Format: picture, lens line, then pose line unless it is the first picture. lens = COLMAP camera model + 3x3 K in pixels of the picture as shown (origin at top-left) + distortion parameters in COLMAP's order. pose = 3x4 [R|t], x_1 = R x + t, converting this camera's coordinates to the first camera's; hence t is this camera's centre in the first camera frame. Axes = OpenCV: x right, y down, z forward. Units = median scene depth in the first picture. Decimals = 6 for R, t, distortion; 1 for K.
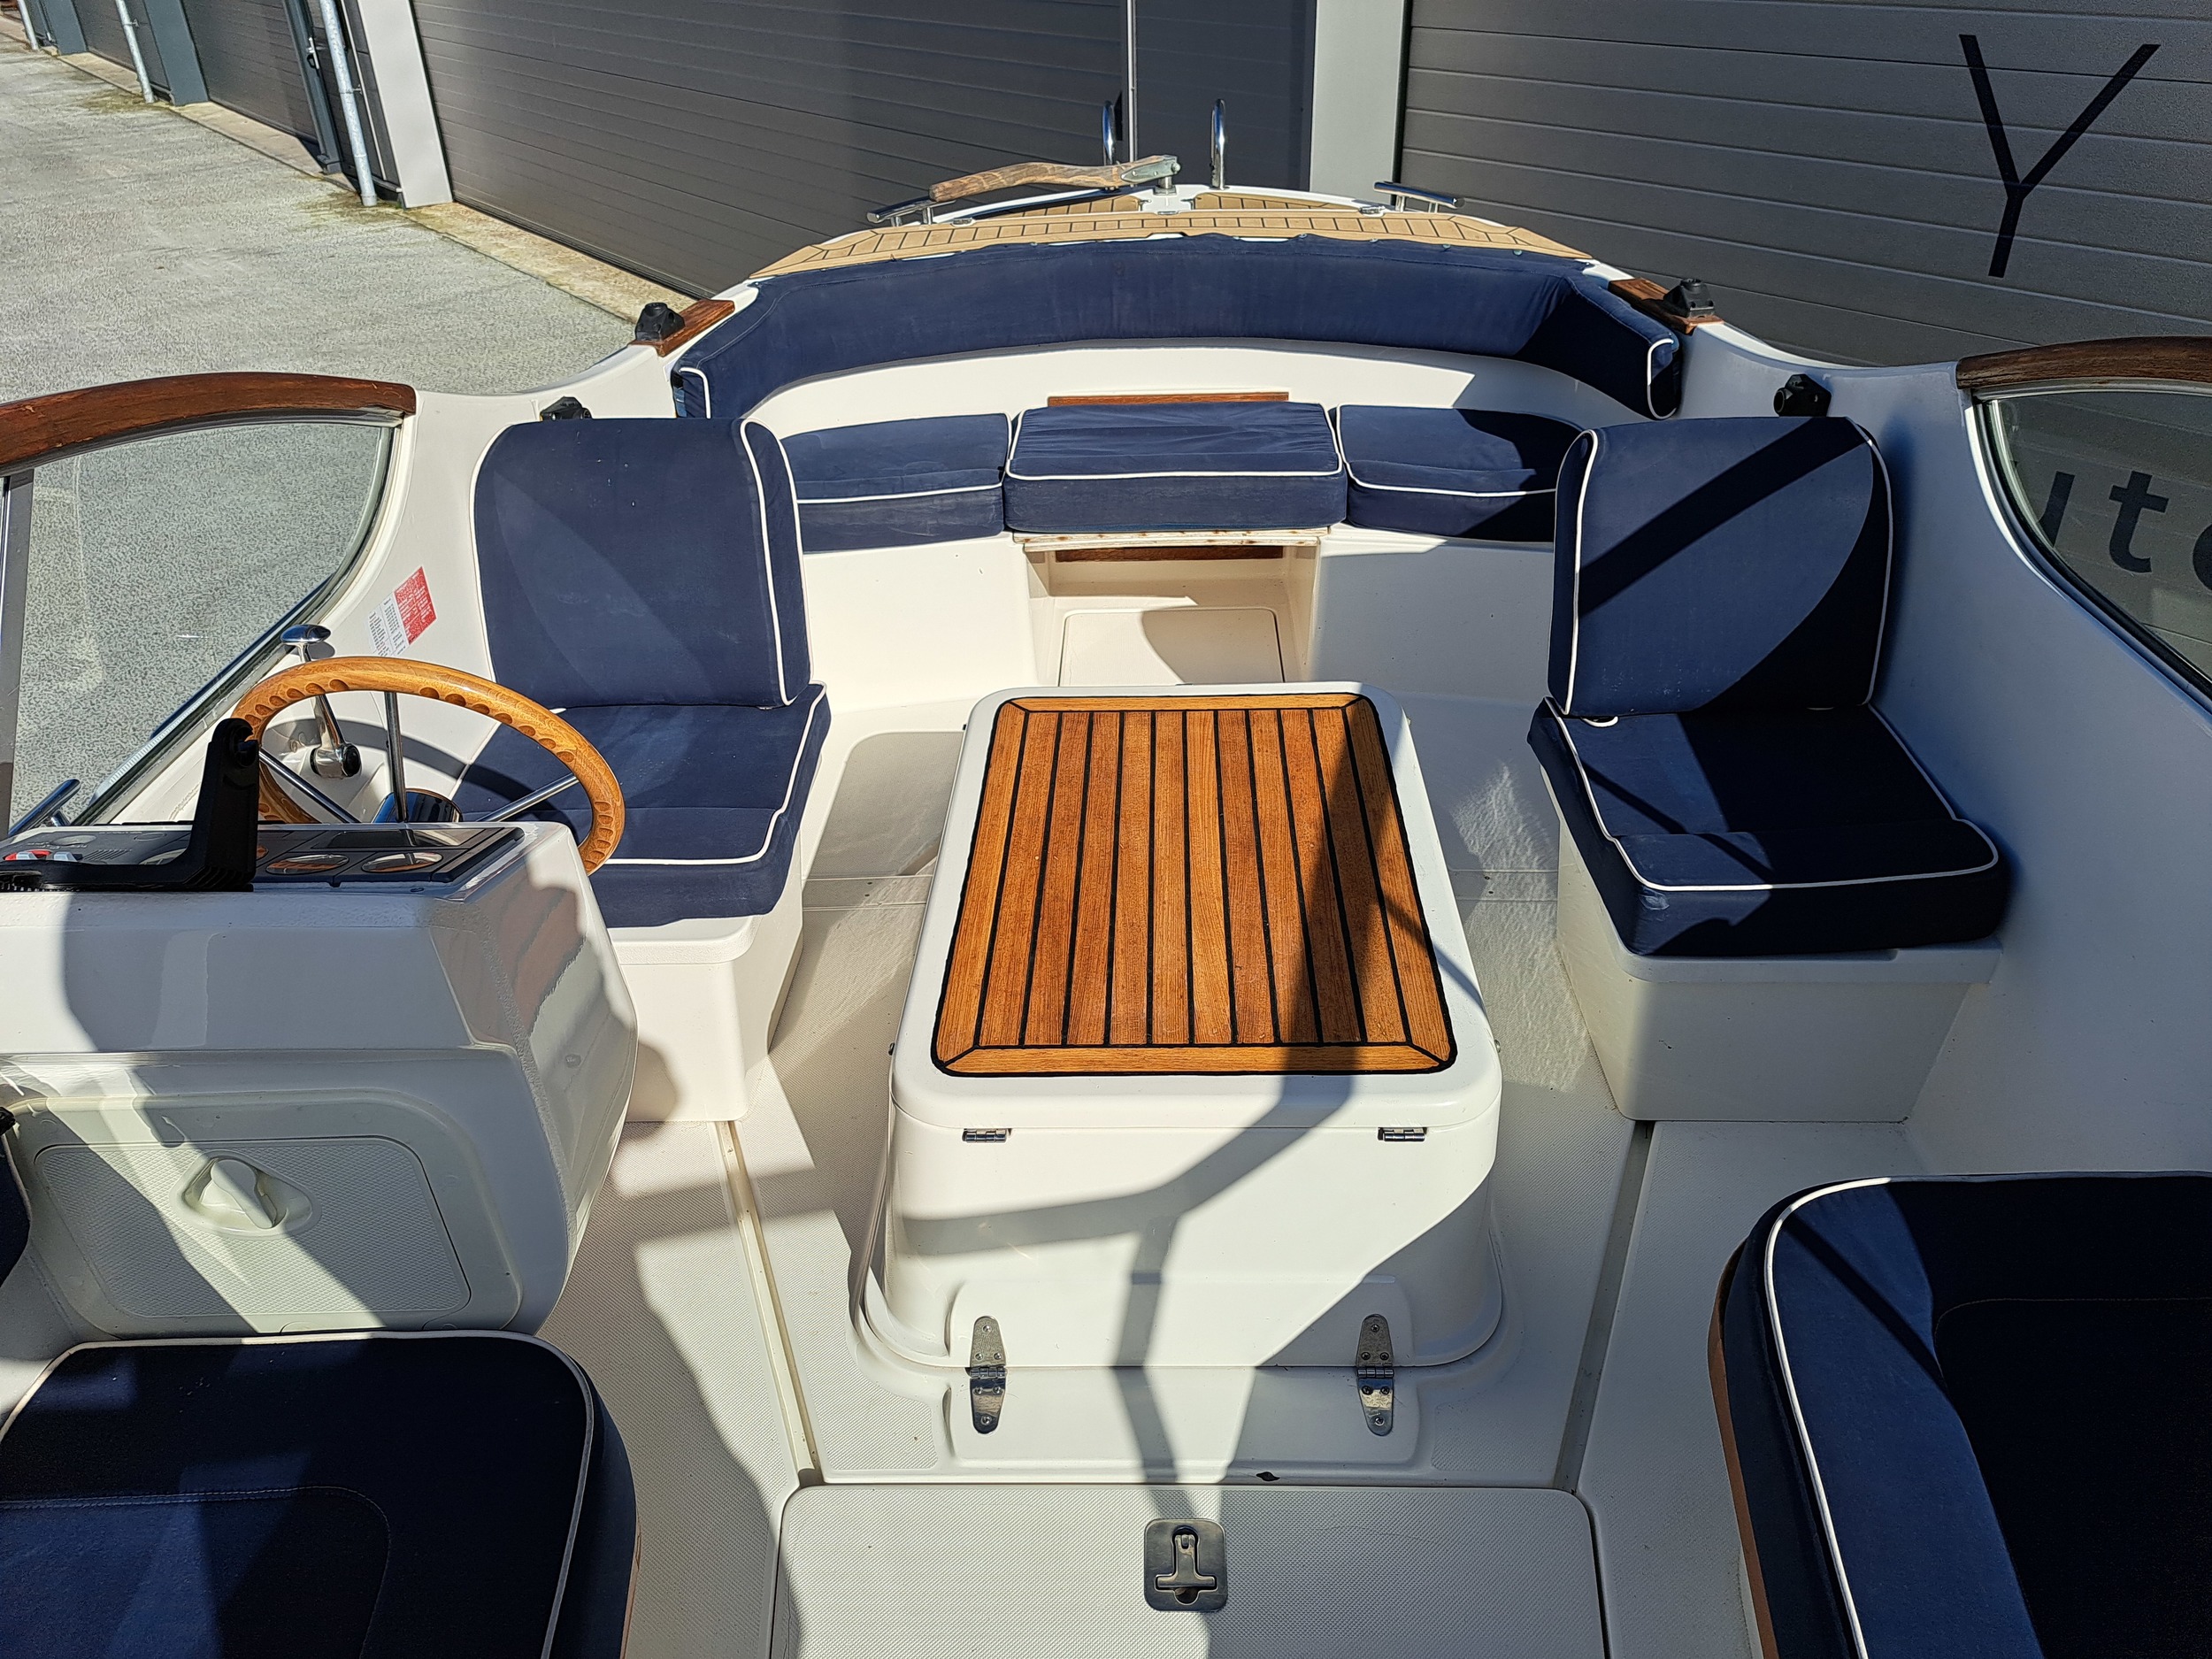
lens RADIAL K [[1591.4, 0, 1116.0], [0, 1591.4, 837.4], [0, 0, 1]] dist [0.054083, -0.042488]
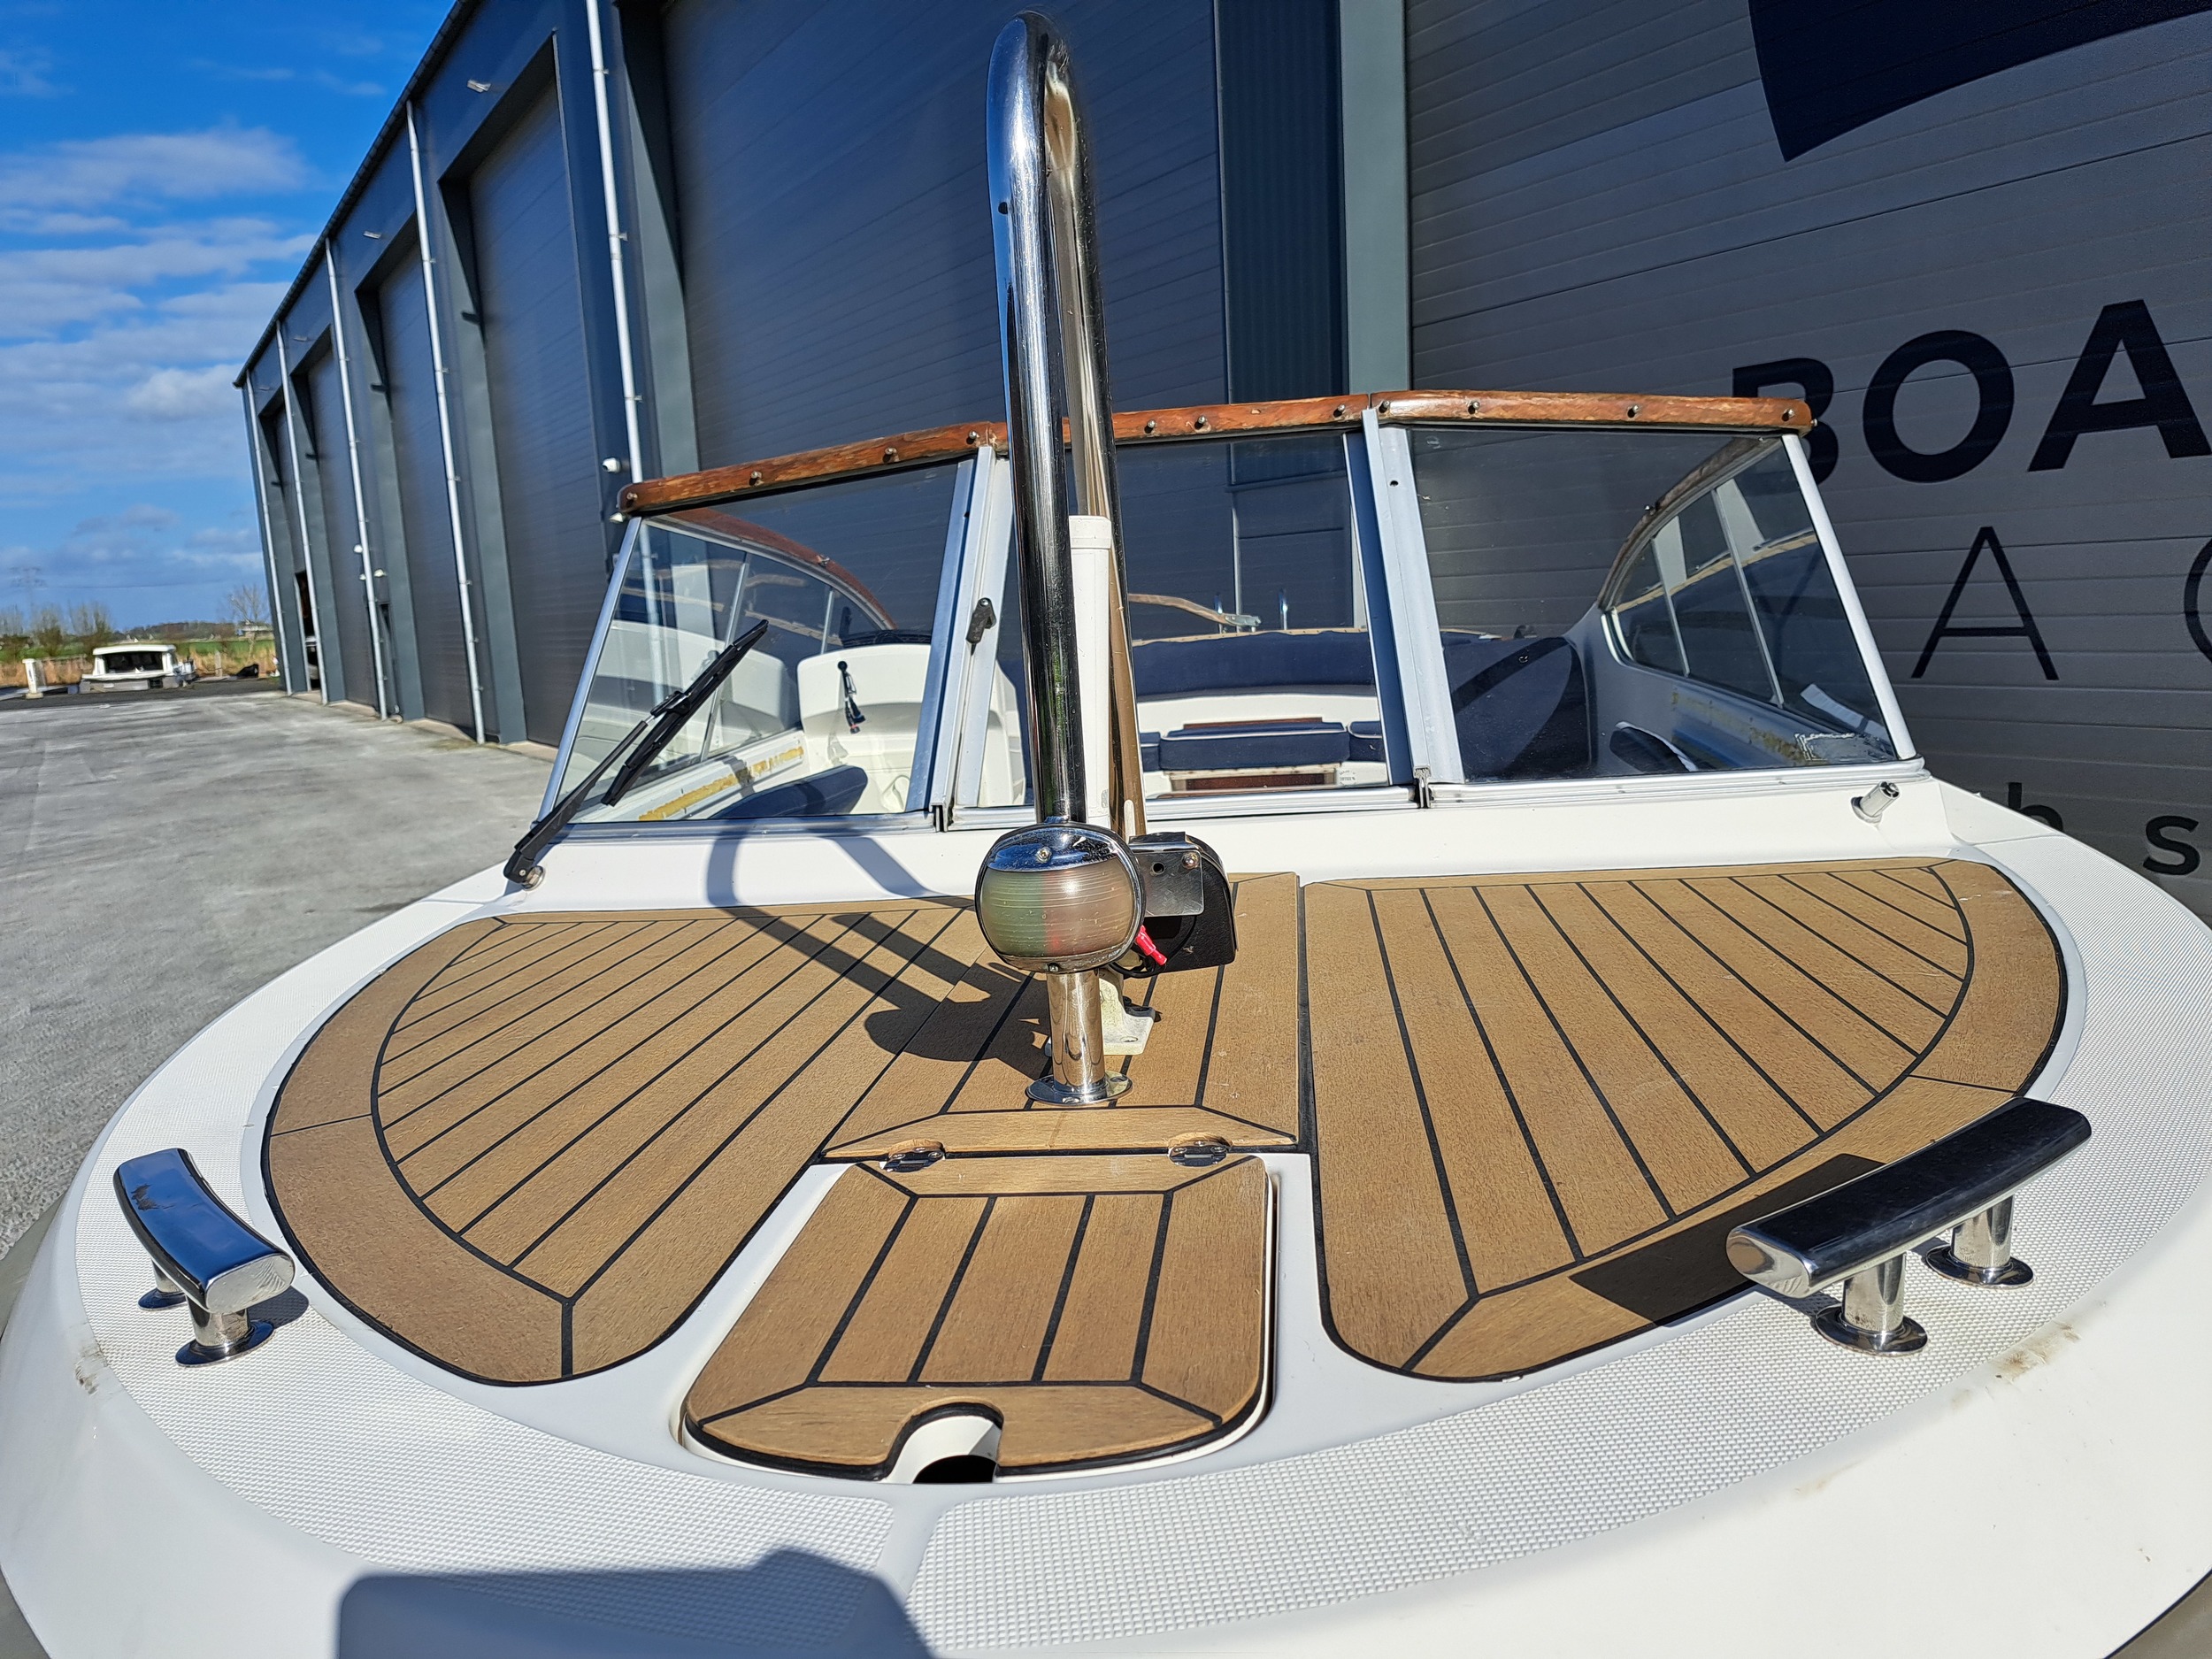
lens RADIAL K [[1617.9, 0, 1132.1], [0, 1617.9, 828.6], [0, 0, 1]] dist [0.093251, -0.193269]
pose [[0.996693, -0.026860, -0.076691, 0.027913], [-0.004655, 0.923366, -0.383892, 0.413295], [0.081126, 0.382979, 0.920188, -0.472451]]
